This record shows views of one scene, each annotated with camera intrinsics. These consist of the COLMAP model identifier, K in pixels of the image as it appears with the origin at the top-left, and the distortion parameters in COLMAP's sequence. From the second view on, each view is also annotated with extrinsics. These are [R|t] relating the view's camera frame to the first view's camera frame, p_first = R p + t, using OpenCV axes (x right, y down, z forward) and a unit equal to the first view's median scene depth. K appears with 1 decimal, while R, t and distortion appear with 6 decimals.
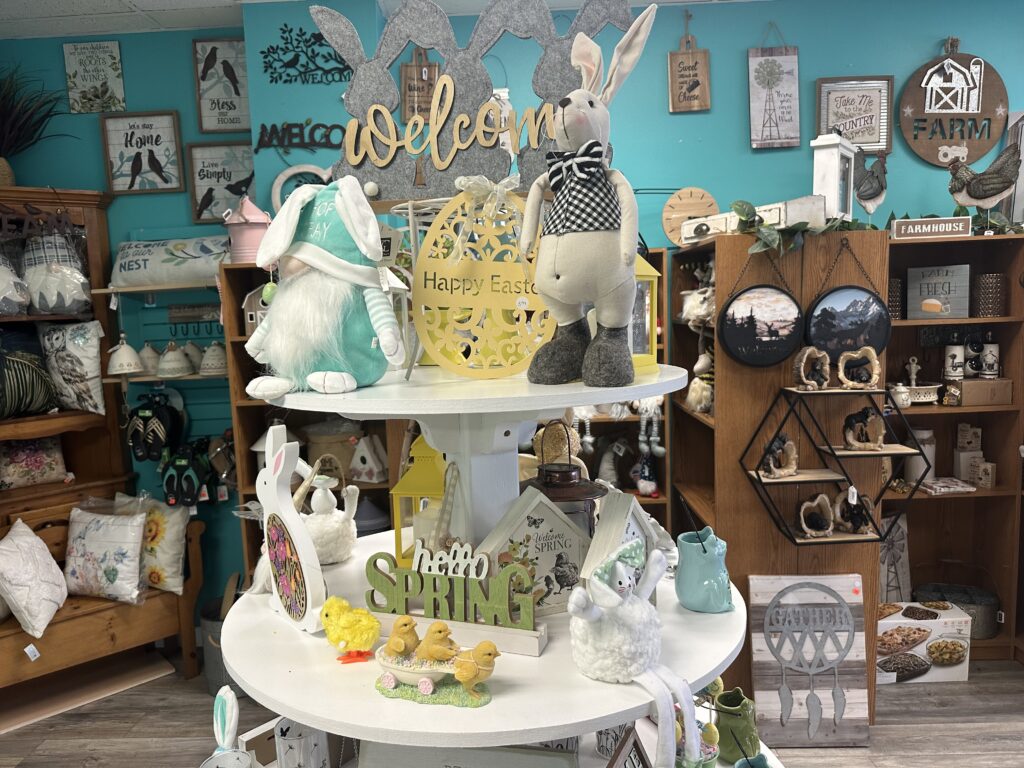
lens RADIAL K [[726.2, 0, 512.0], [0, 726.2, 384.0], [0, 0, 1]] dist [0.018752, -0.031561]
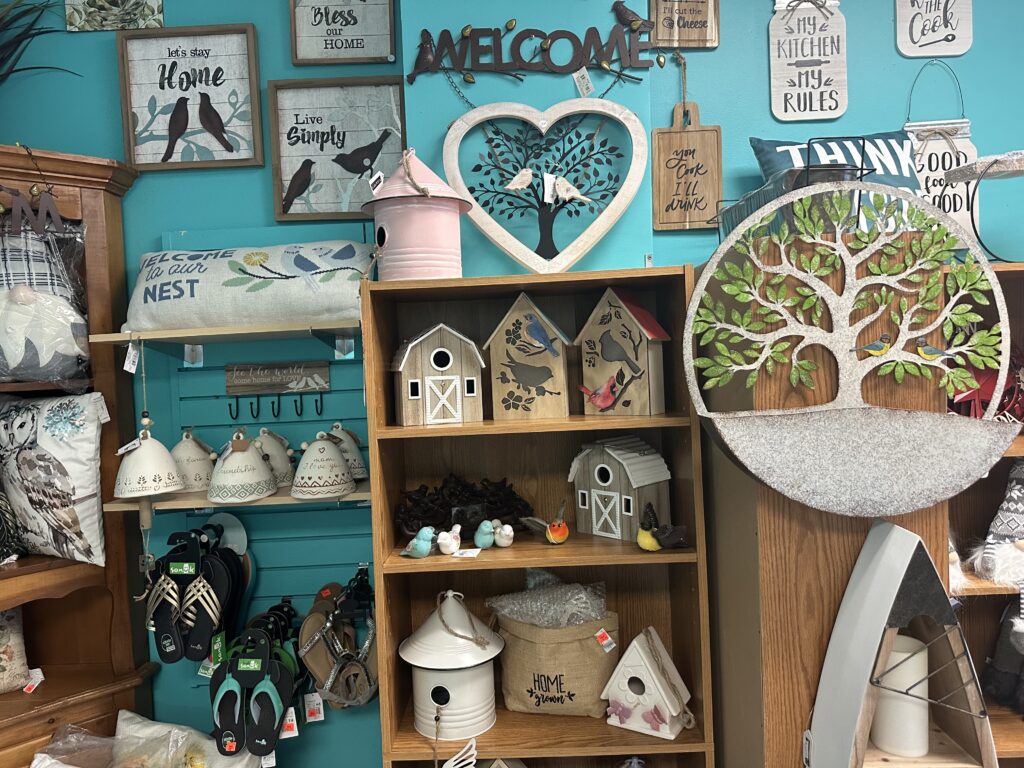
lens RADIAL K [[726.2, 0, 512.0], [0, 726.2, 384.0], [0, 0, 1]] dist [0.018752, -0.031561]
pose [[0.999907, 0.000080, 0.013623, -0.267410], [0.000982, 0.996956, -0.077959, -0.050622], [-0.013587, 0.077965, 0.996864, 0.452884]]
